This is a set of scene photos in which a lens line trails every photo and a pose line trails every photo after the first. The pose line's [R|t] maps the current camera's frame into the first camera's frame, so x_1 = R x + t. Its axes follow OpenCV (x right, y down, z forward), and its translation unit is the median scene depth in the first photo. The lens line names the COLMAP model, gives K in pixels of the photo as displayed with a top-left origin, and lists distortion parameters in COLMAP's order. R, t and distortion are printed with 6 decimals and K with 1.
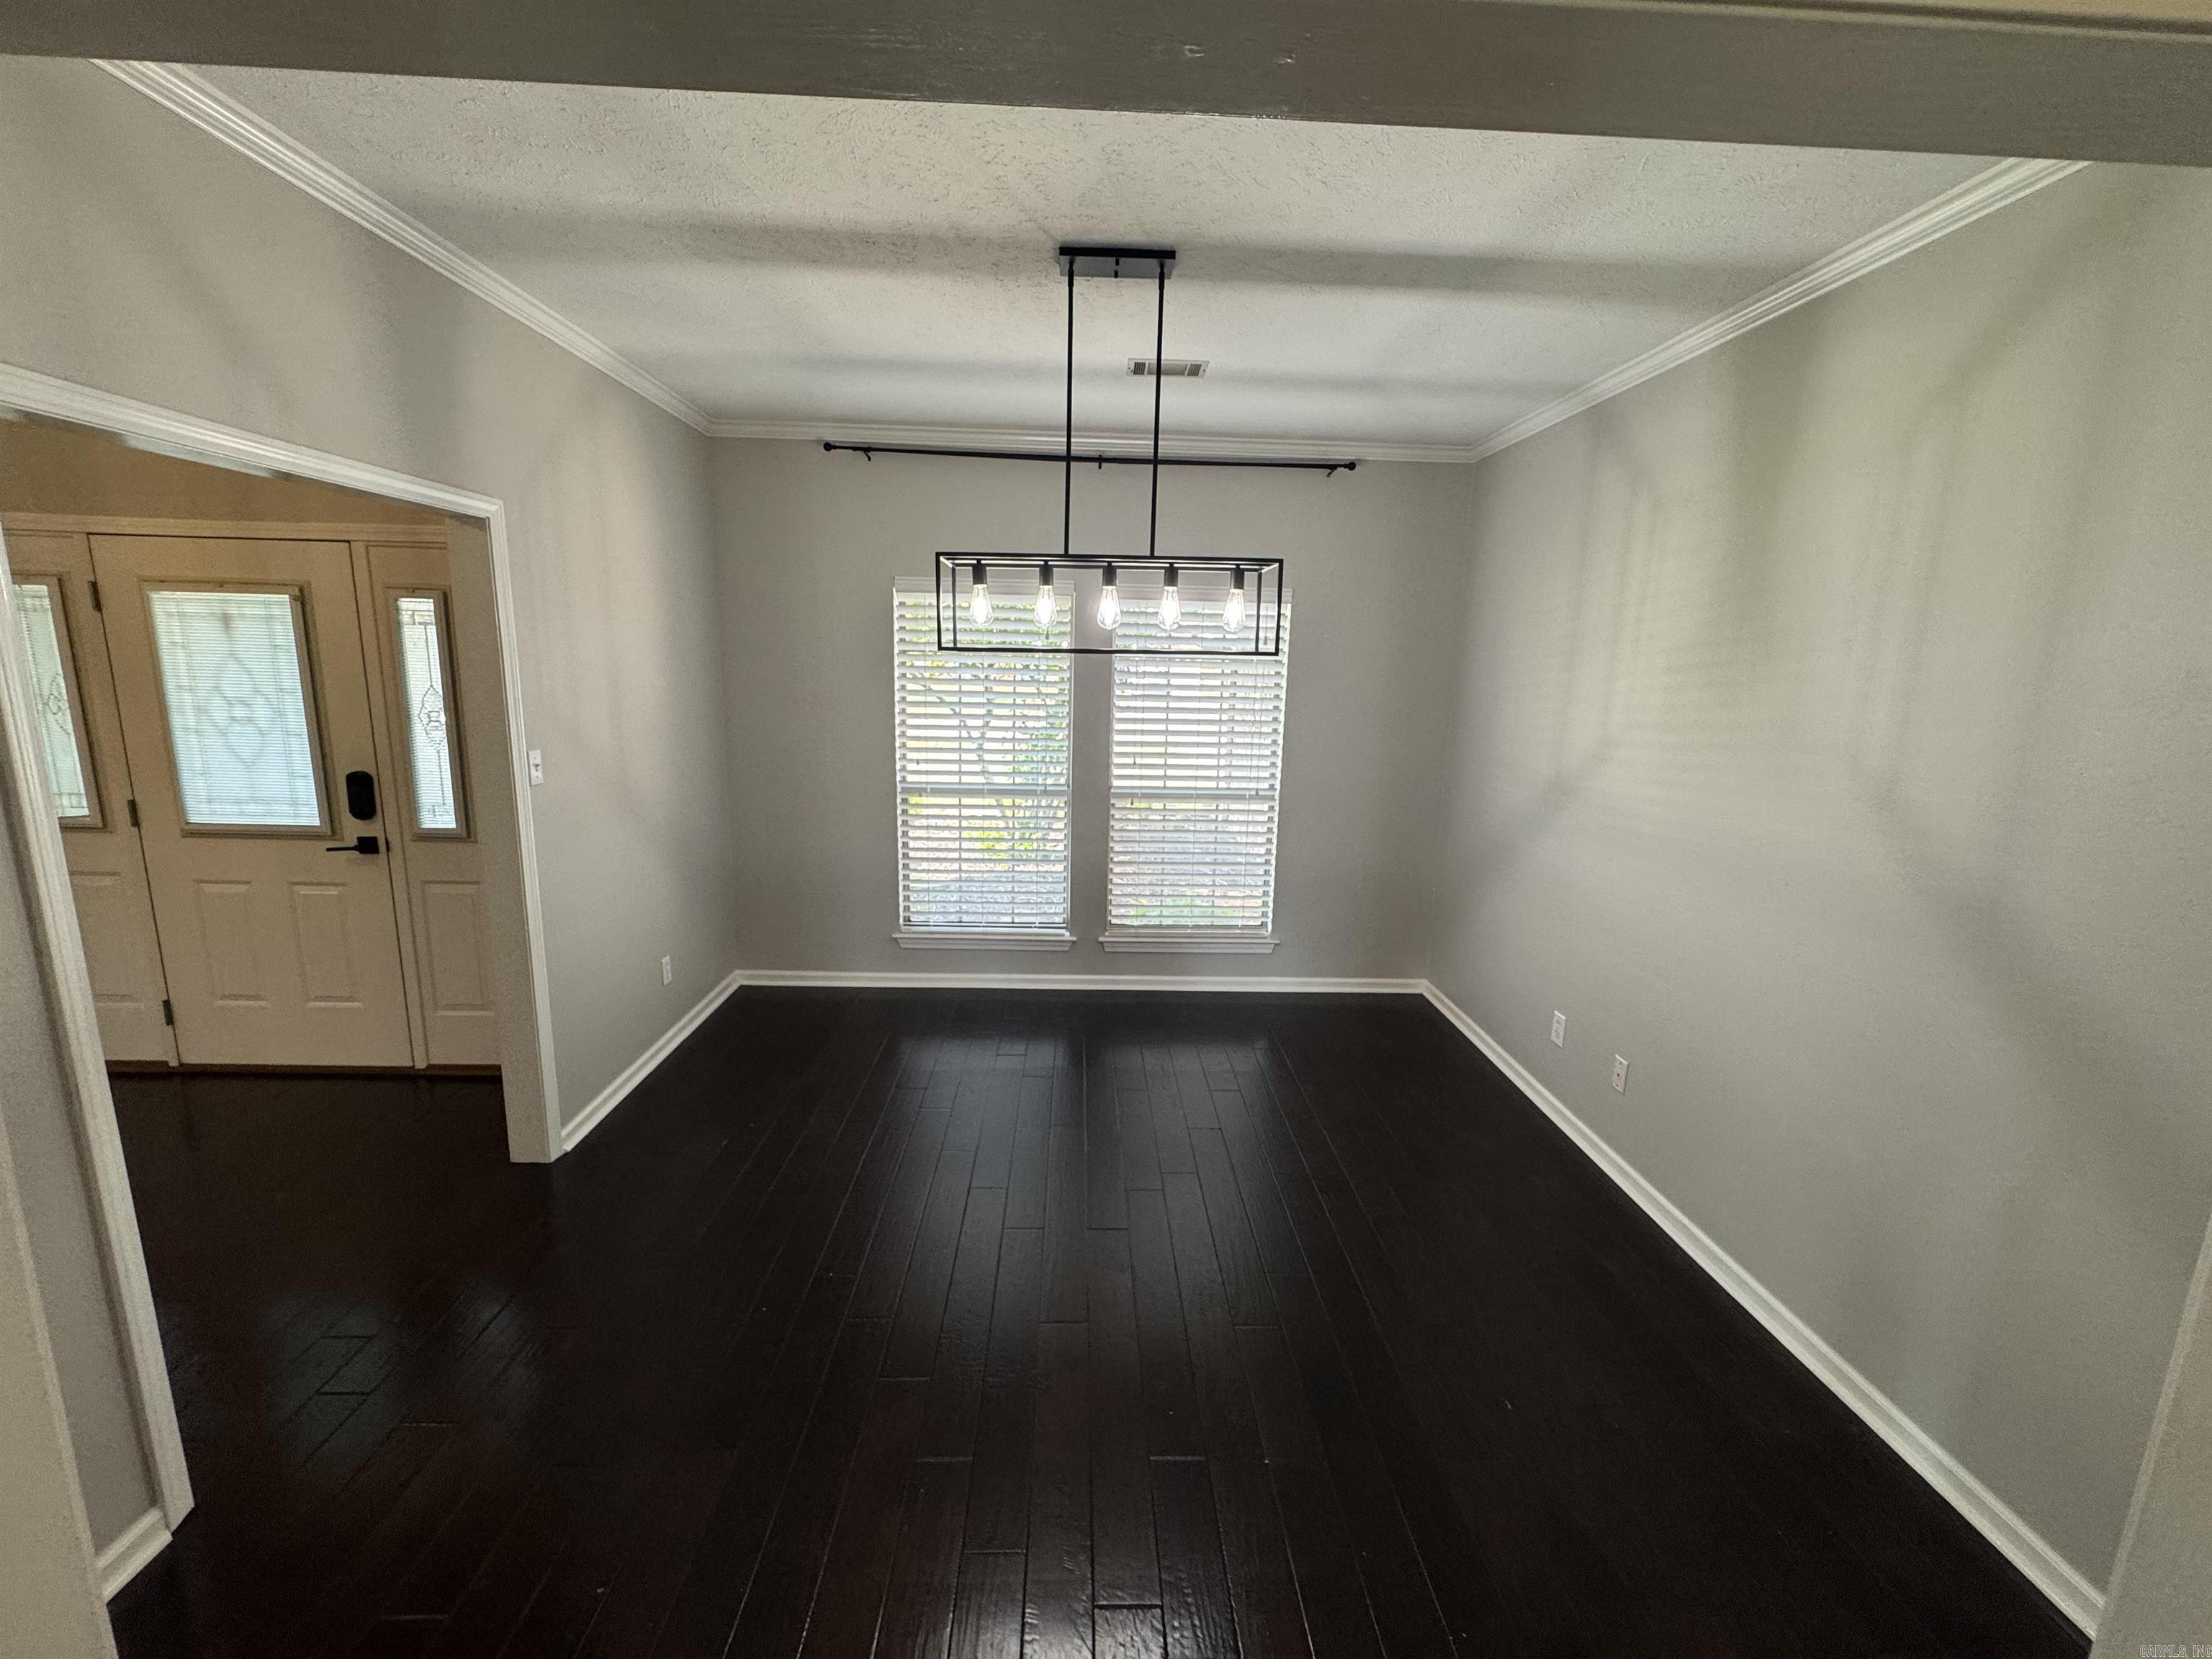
lens RADIAL K [[934.1, 0, 1104.1], [0, 934.1, 848.6], [0, 0, 1]] dist [0.000786, 0.000246]
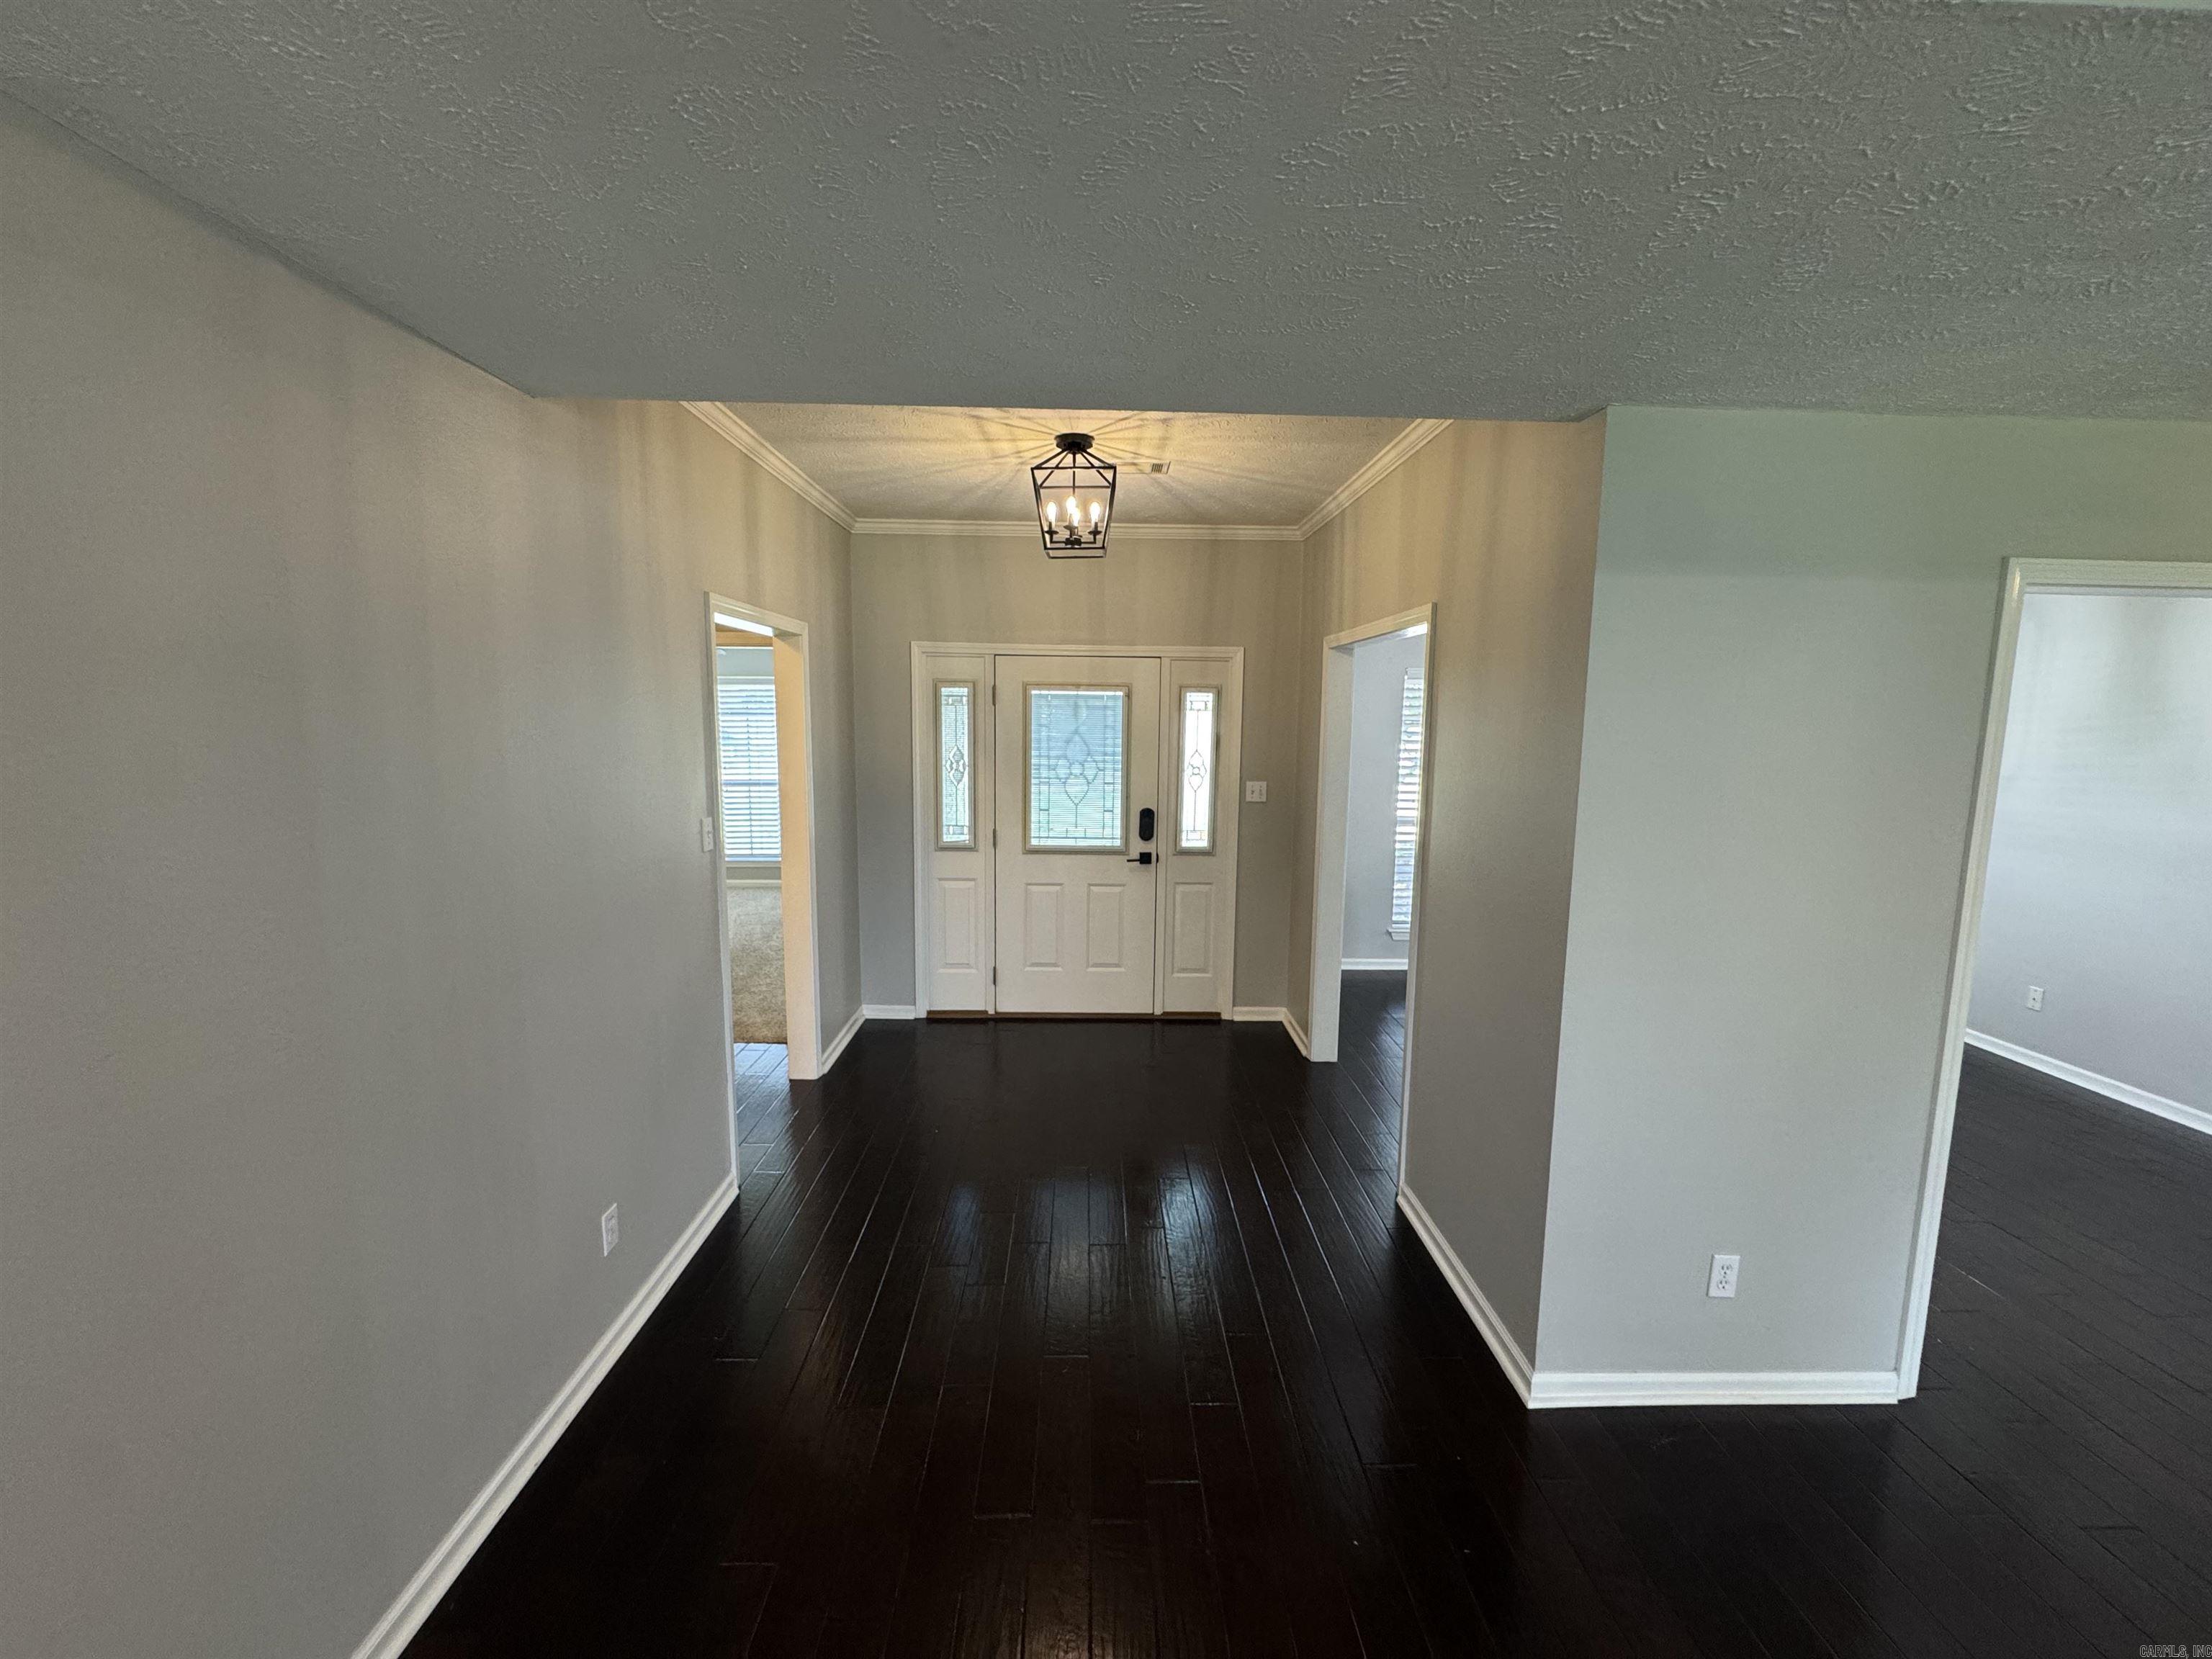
lens RADIAL K [[886.3, 0, 1111.5], [0, 886.3, 833.9], [0, 0, 1]] dist [-0.000540, -0.000002]
pose [[0.999938, -0.011129, 0.001046, -0.852865], [0.011175, 0.997452, -0.070458, 0.056833], [-0.000260, 0.070465, 0.997514, -0.403400]]
